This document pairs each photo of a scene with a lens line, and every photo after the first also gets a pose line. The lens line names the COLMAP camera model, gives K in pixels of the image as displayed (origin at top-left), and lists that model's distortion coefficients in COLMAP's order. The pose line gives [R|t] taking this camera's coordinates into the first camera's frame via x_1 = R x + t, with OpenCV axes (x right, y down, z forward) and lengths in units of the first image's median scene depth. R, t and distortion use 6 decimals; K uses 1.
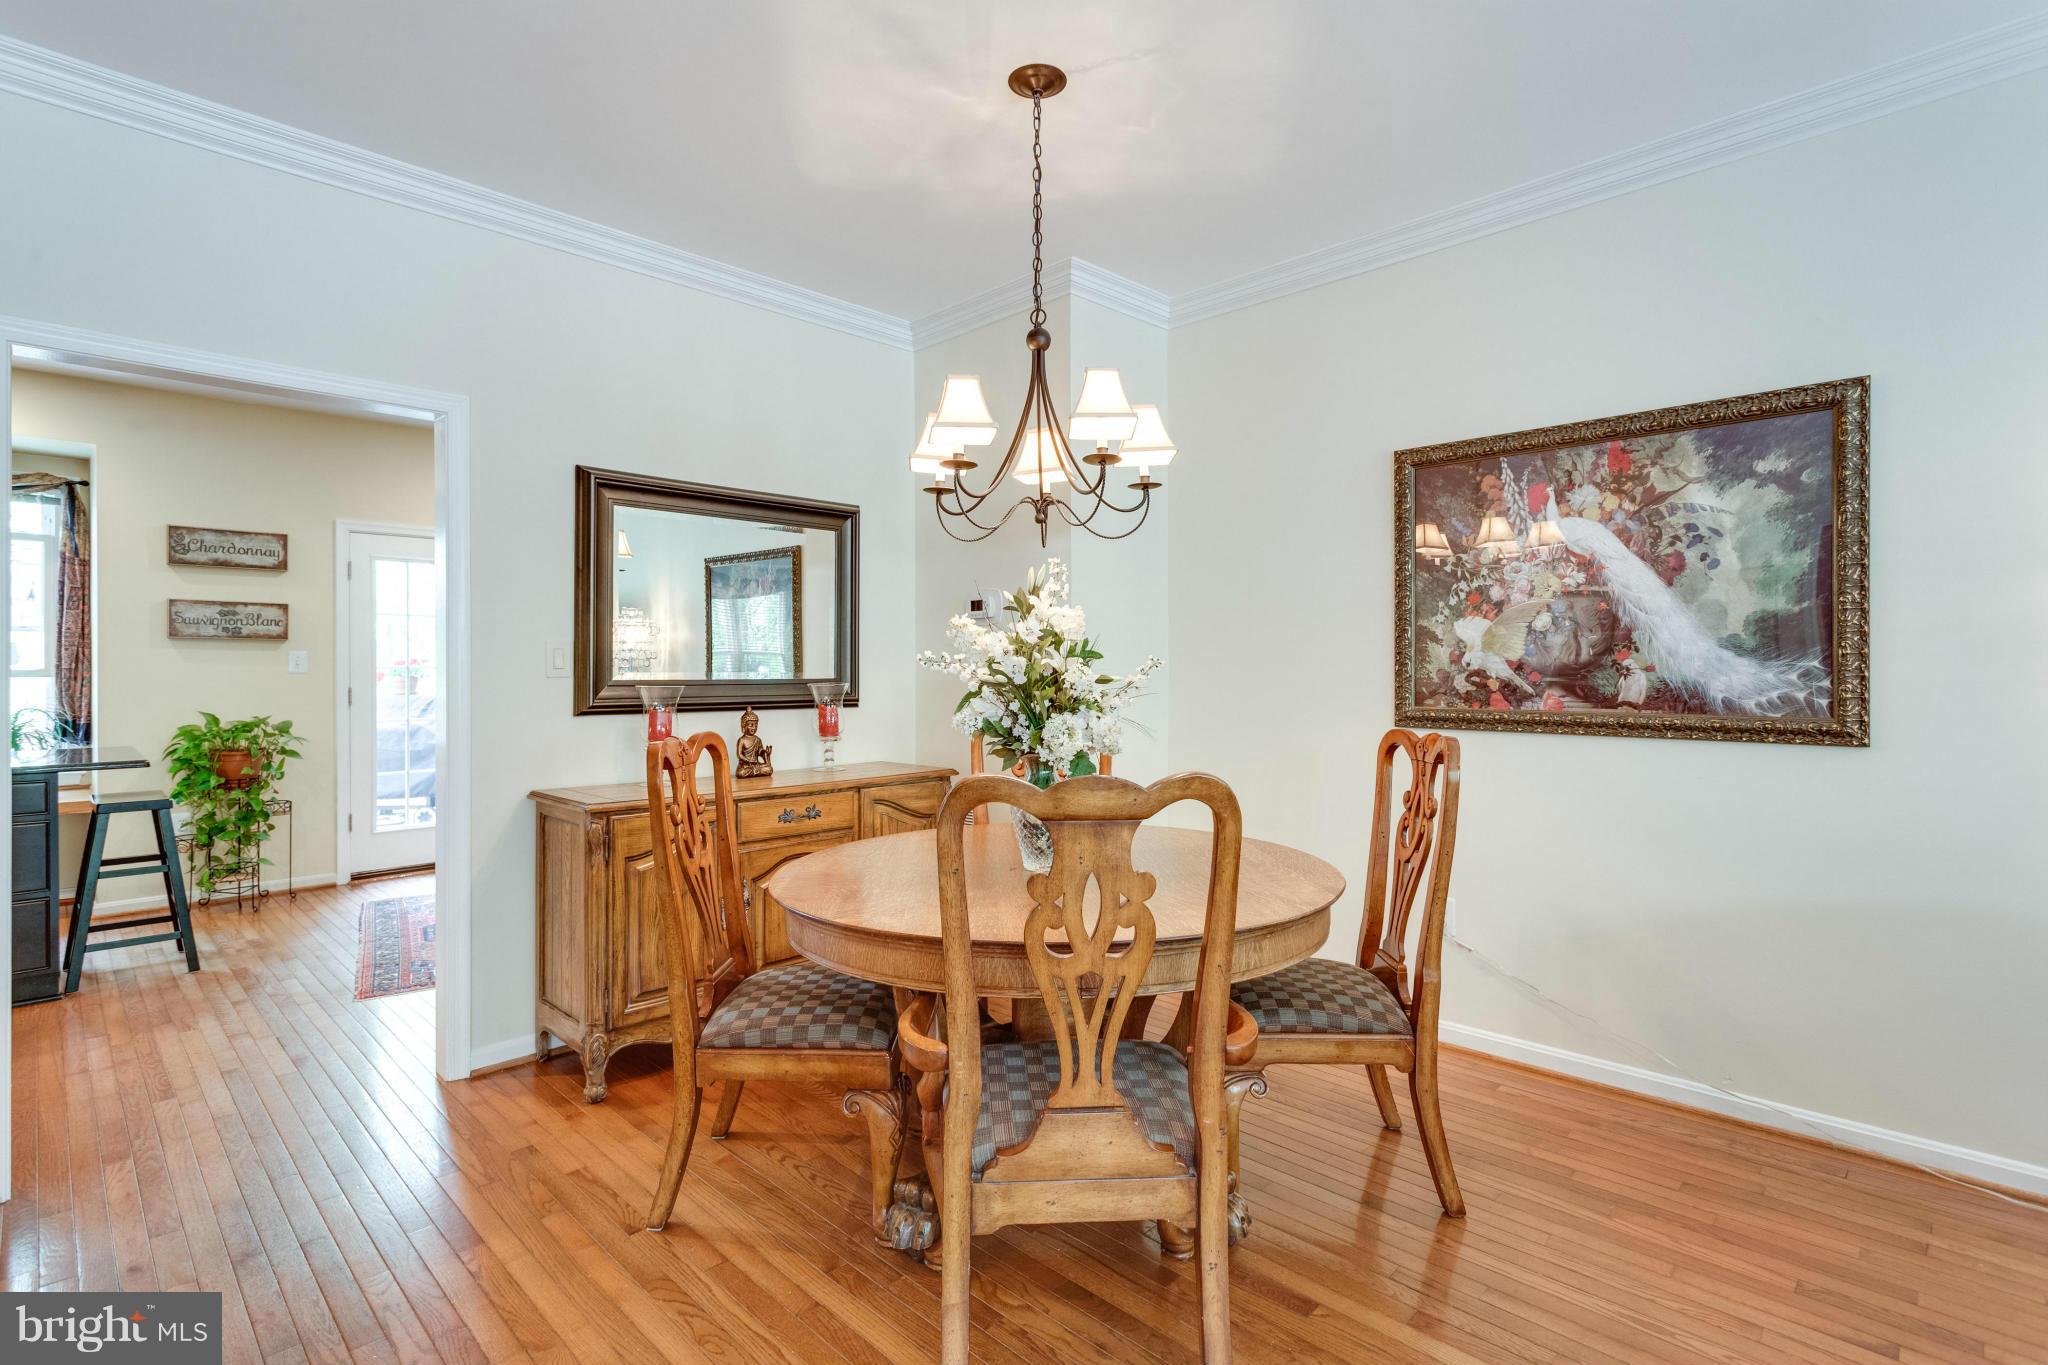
lens RADIAL K [[1002.3, 0, 1017.8], [0, 1002.3, 680.2], [0, 0, 1]] dist [0.000207, 0.000401]
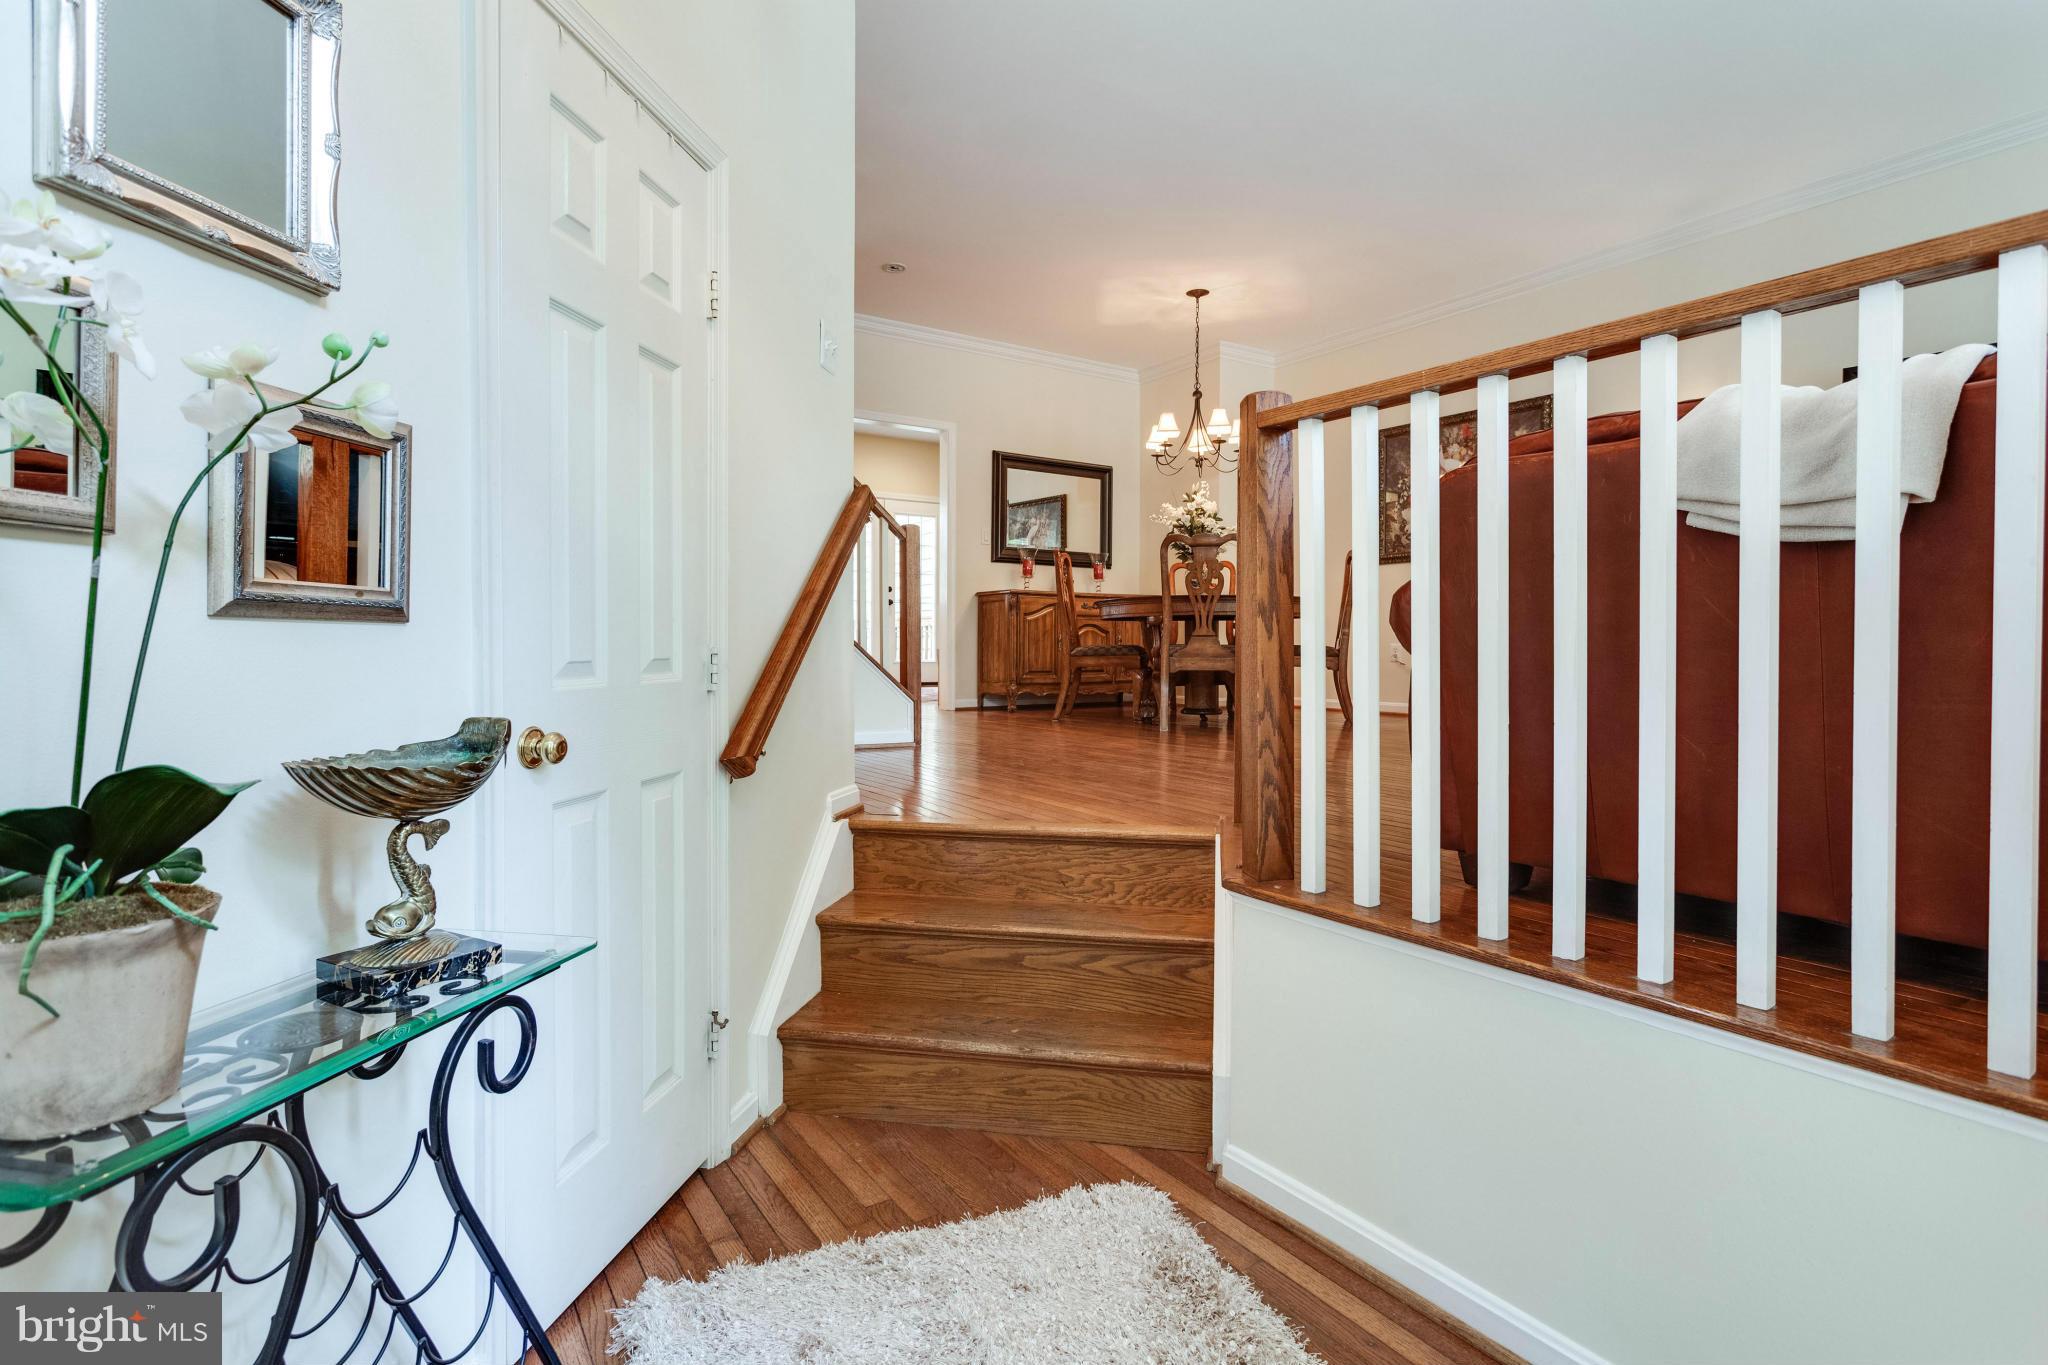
lens RADIAL K [[995.0, 0, 1021.0], [0, 995.0, 655.7], [0, 0, 1]] dist [0.001352, 0.000148]
pose [[0.981667, 0.005487, -0.190527, 0.062349], [-0.005207, 0.999984, 0.001973, 0.301175], [0.190535, -0.000944, 0.981680, -1.474624]]
